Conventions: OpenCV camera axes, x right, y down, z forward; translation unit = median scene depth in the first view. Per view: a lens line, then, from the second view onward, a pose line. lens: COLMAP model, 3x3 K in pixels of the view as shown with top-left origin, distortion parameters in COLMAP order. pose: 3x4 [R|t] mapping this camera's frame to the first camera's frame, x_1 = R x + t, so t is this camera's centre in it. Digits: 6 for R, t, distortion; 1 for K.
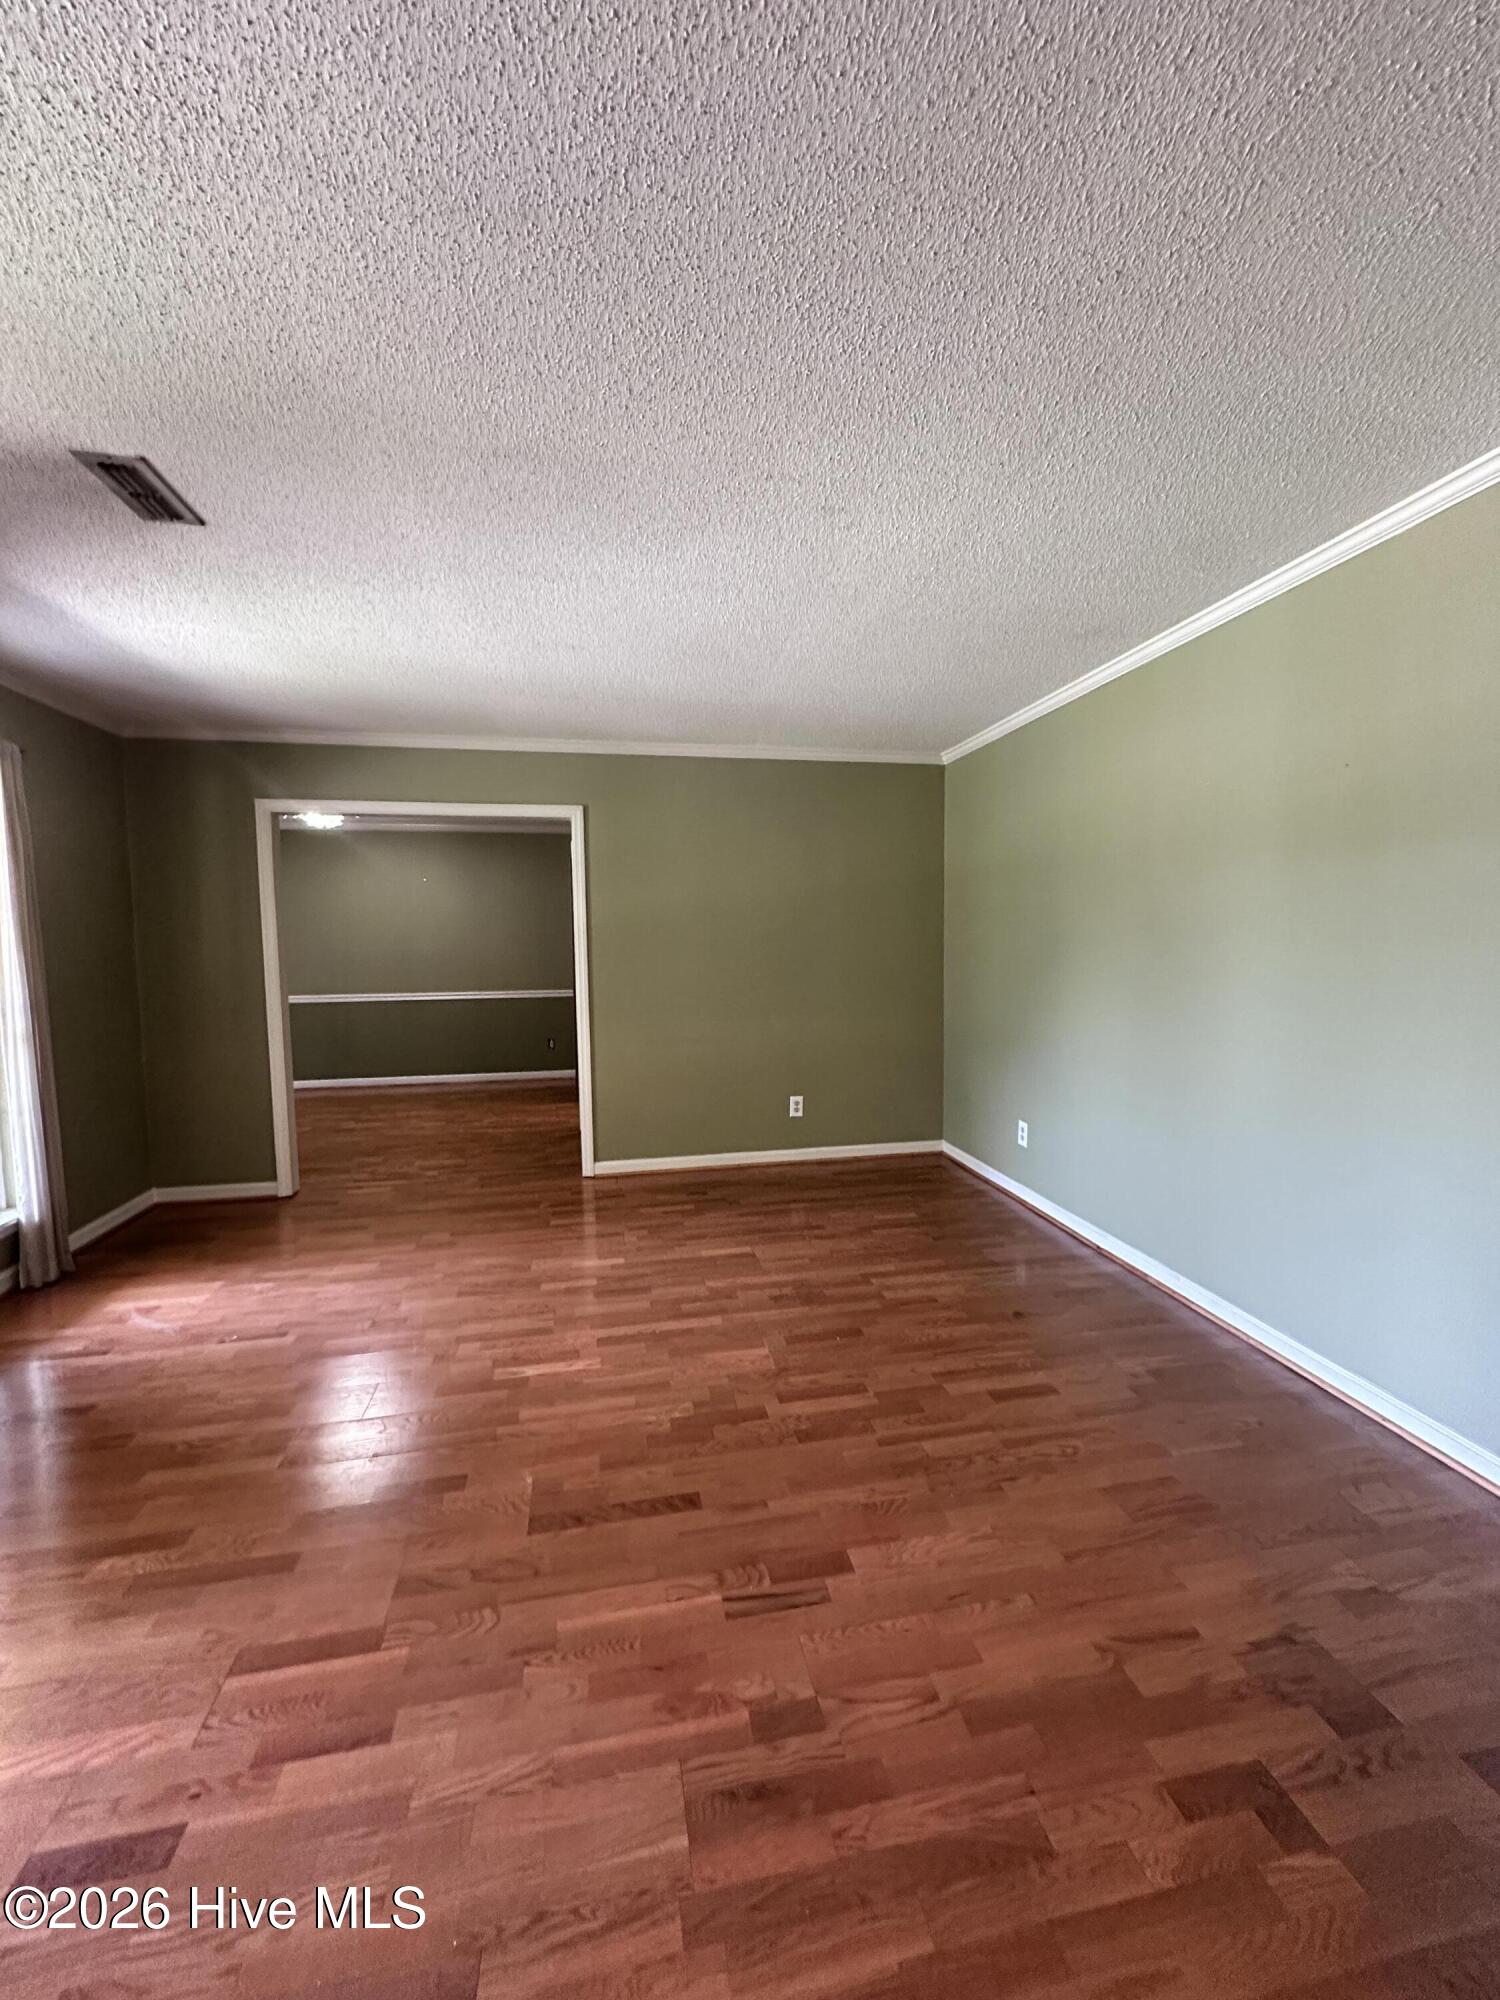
lens RADIAL K [[798.0, 0, 752.6], [0, 798.0, 1002.7], [0, 0, 1]] dist [-0.004449, 0.002018]
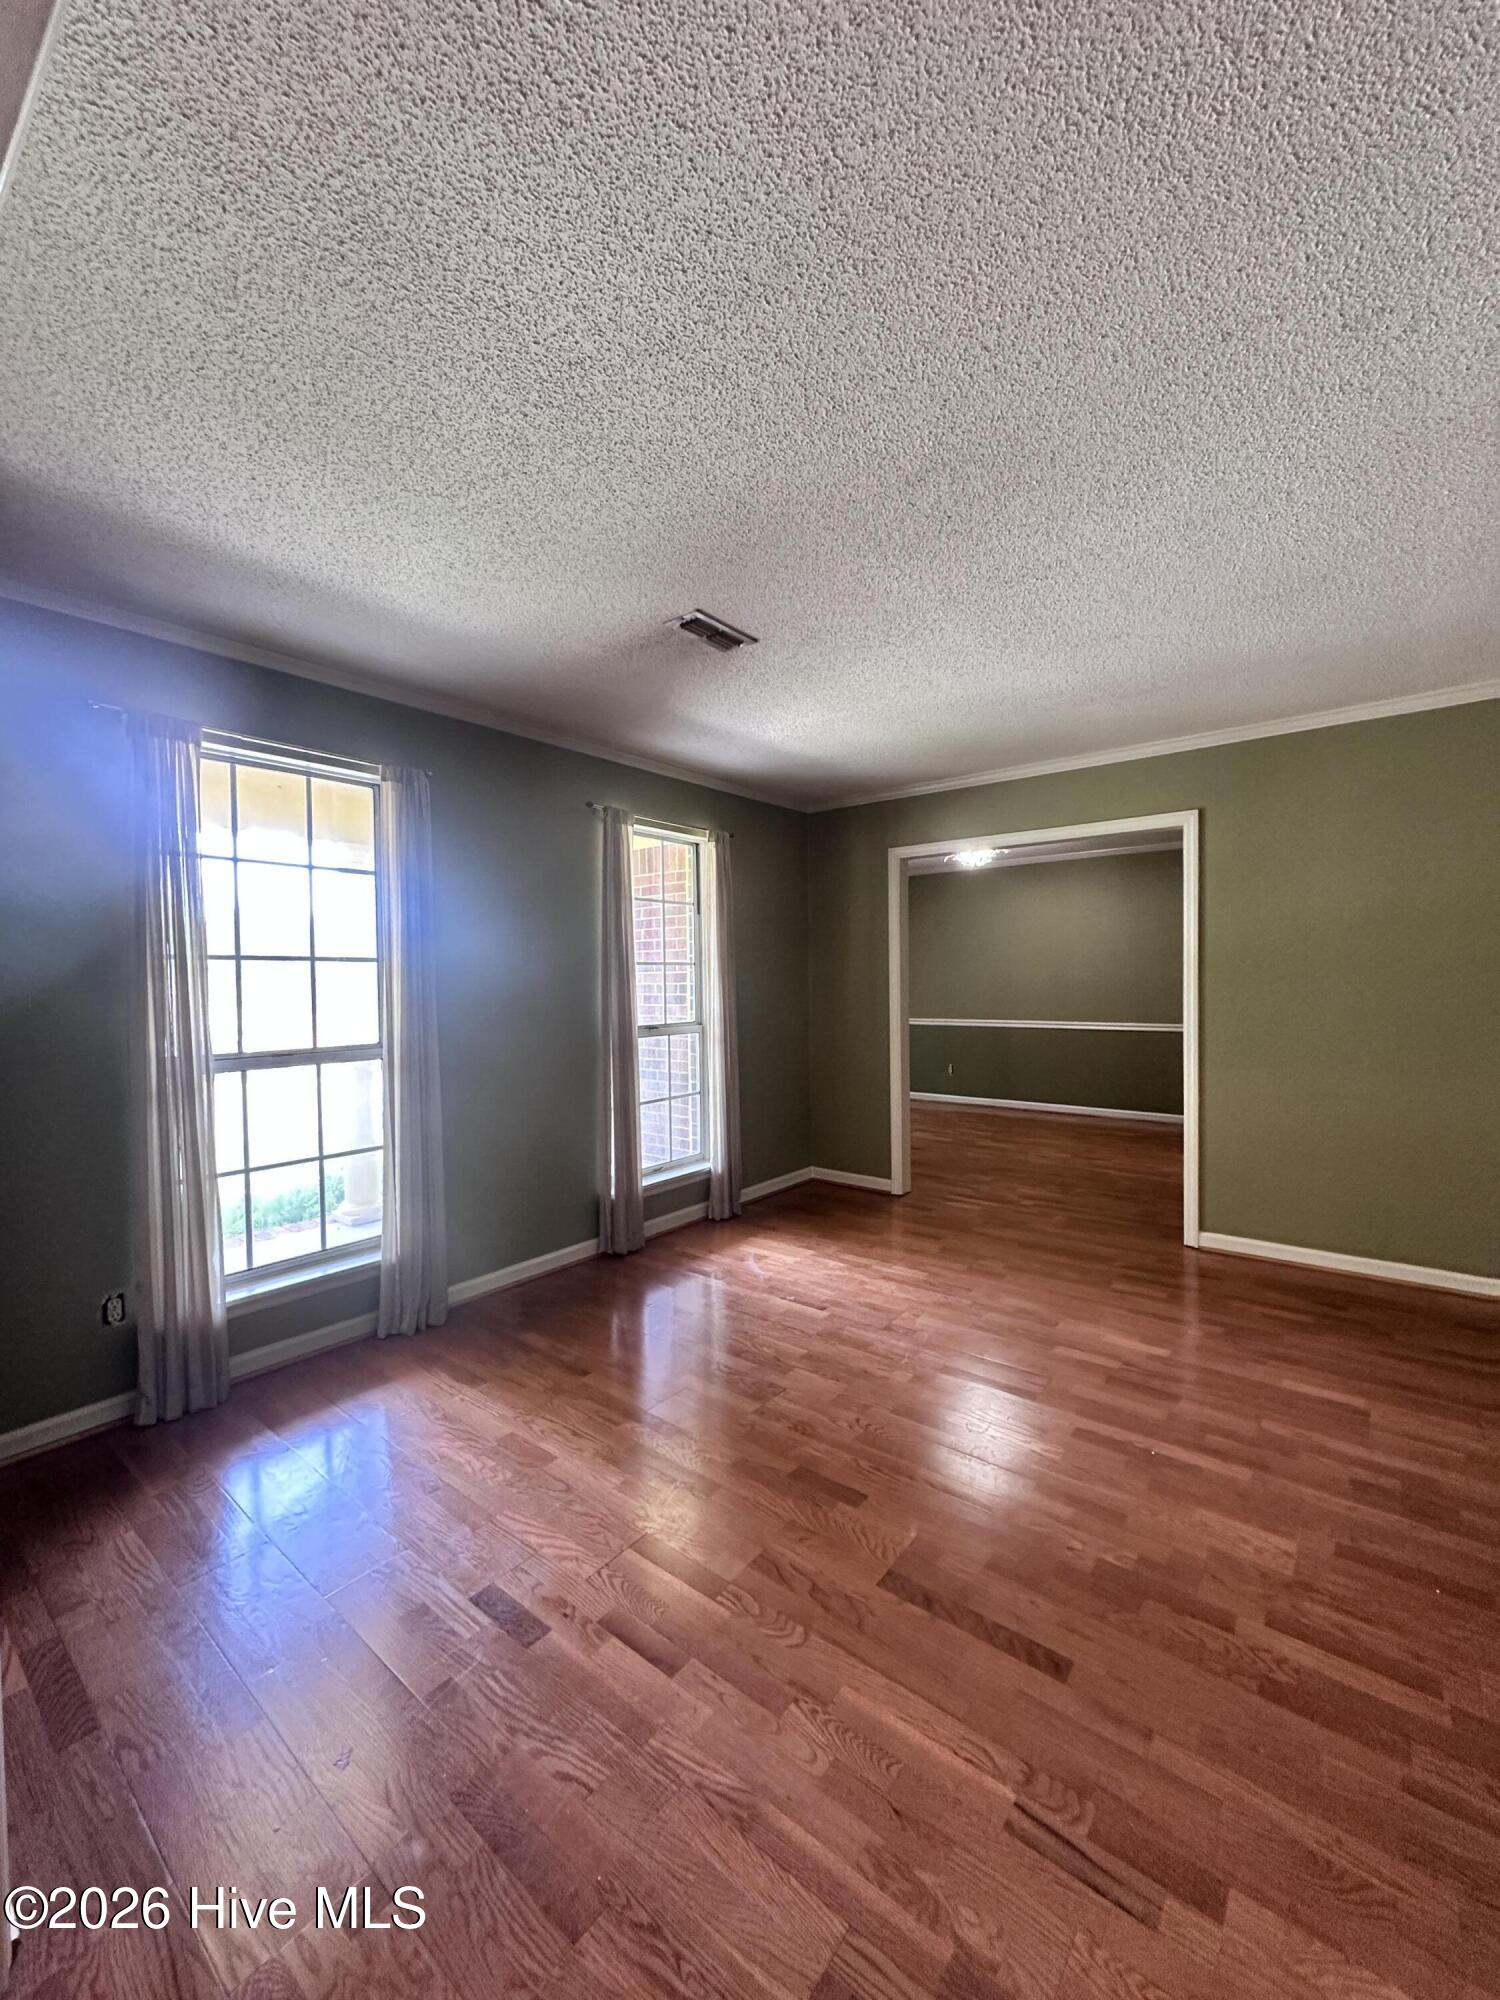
lens RADIAL K [[798.0, 0, 752.6], [0, 798.0, 1002.7], [0, 0, 1]] dist [-0.004449, 0.002018]
pose [[0.646408, 0.025516, -0.762565, 0.206380], [-0.053158, 0.998518, -0.011649, -0.007719], [0.761138, 0.048066, 0.646806, 0.143397]]
